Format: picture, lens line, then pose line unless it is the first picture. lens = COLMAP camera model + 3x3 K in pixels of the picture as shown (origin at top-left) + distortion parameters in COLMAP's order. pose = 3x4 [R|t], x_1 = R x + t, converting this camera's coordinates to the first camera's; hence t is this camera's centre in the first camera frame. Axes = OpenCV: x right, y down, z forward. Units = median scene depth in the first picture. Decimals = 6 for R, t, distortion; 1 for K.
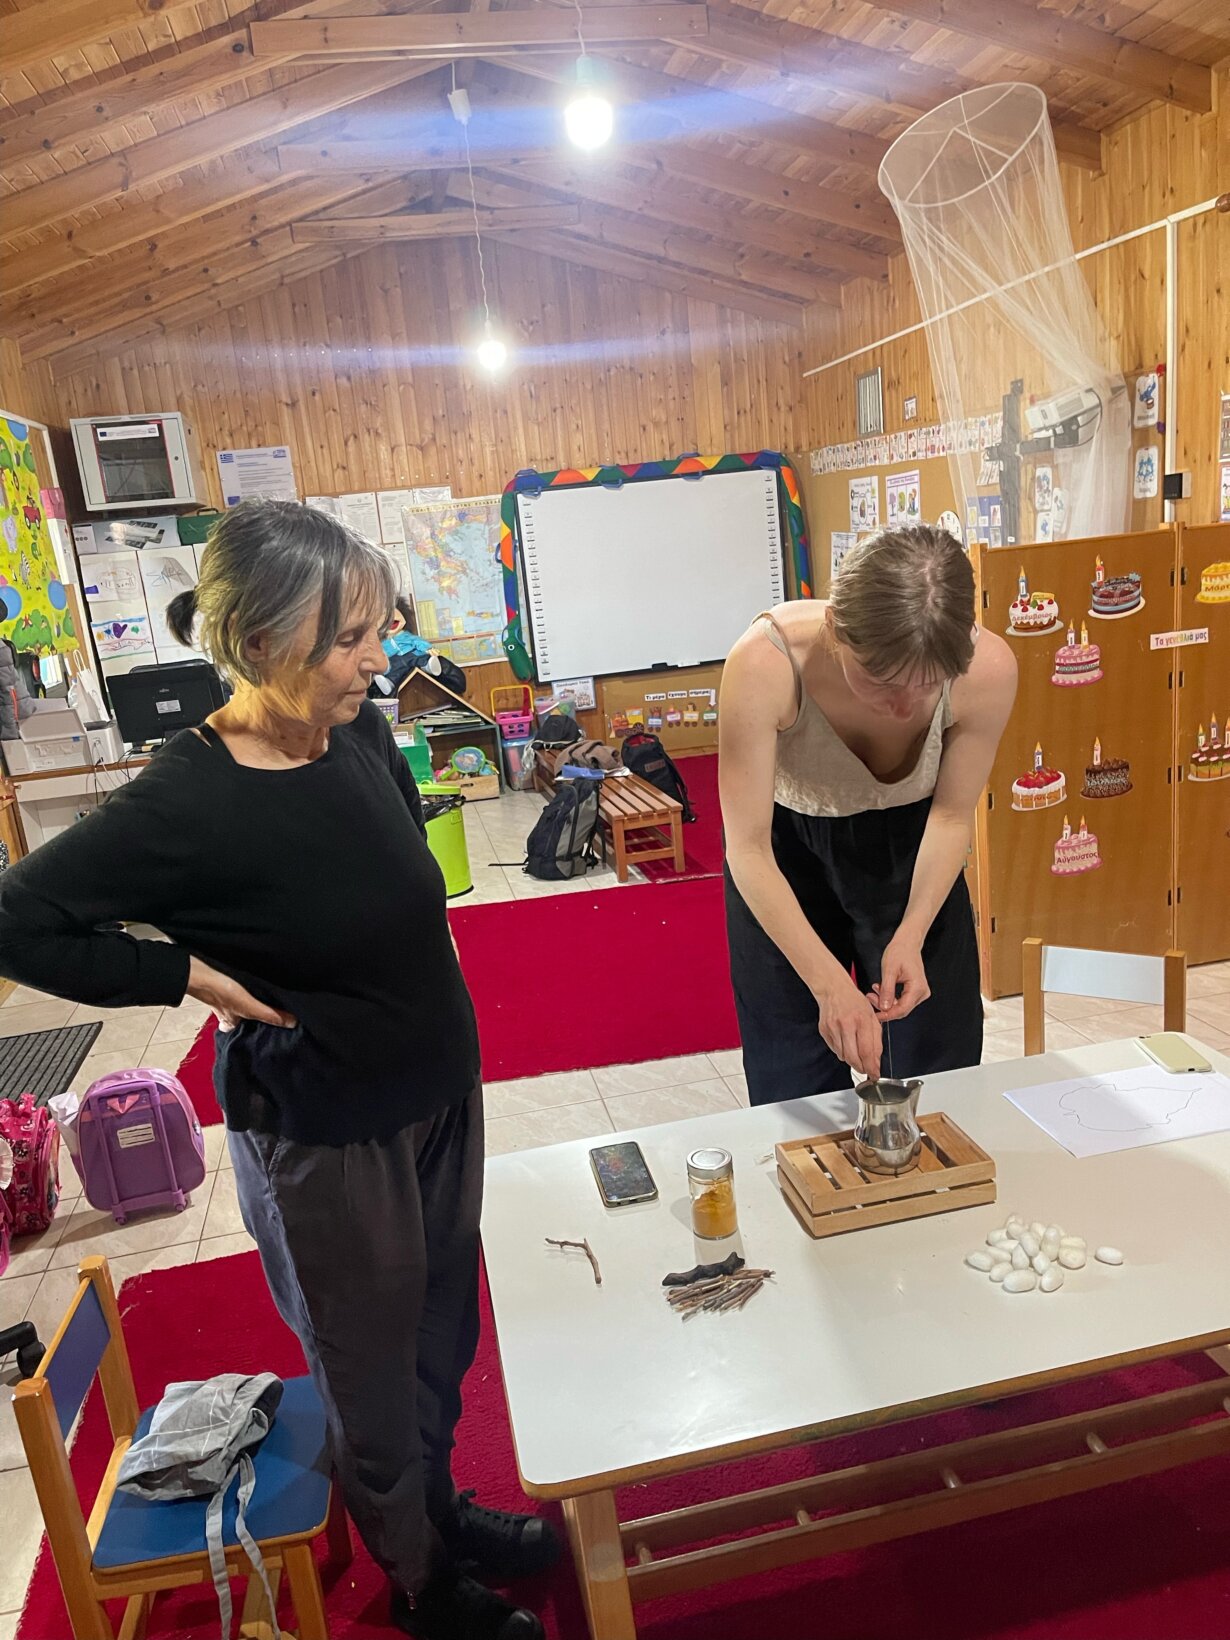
lens RADIAL K [[1250.2, 0, 608.5], [0, 1250.2, 828.2], [0, 0, 1]] dist [0.034008, -0.045460]
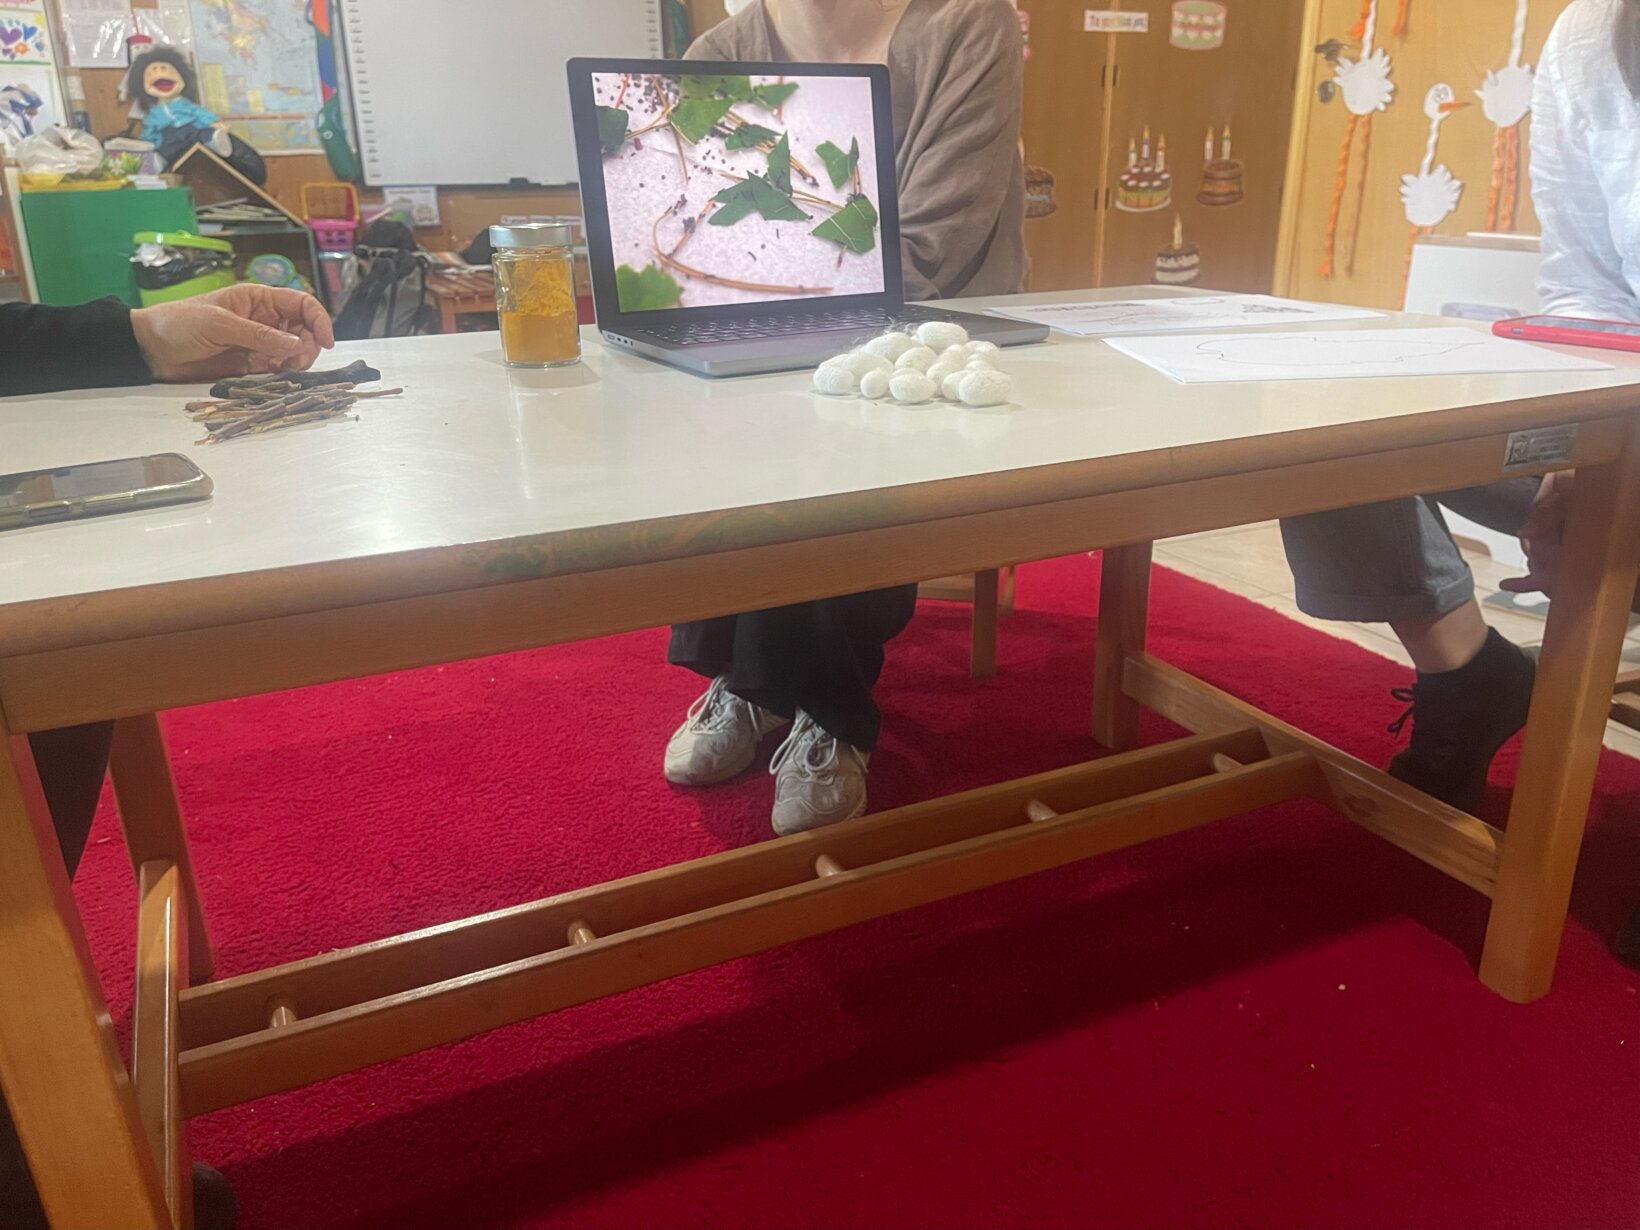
lens RADIAL K [[1250.2, 0, 832.0], [0, 1250.2, 620.1], [0, 0, 1]] dist [0.034008, -0.045460]
pose [[0.966502, 0.000868, 0.256656, 0.048434], [-0.025462, 0.995386, 0.092516, 0.142039], [-0.255391, -0.095952, 0.962065, 0.172545]]
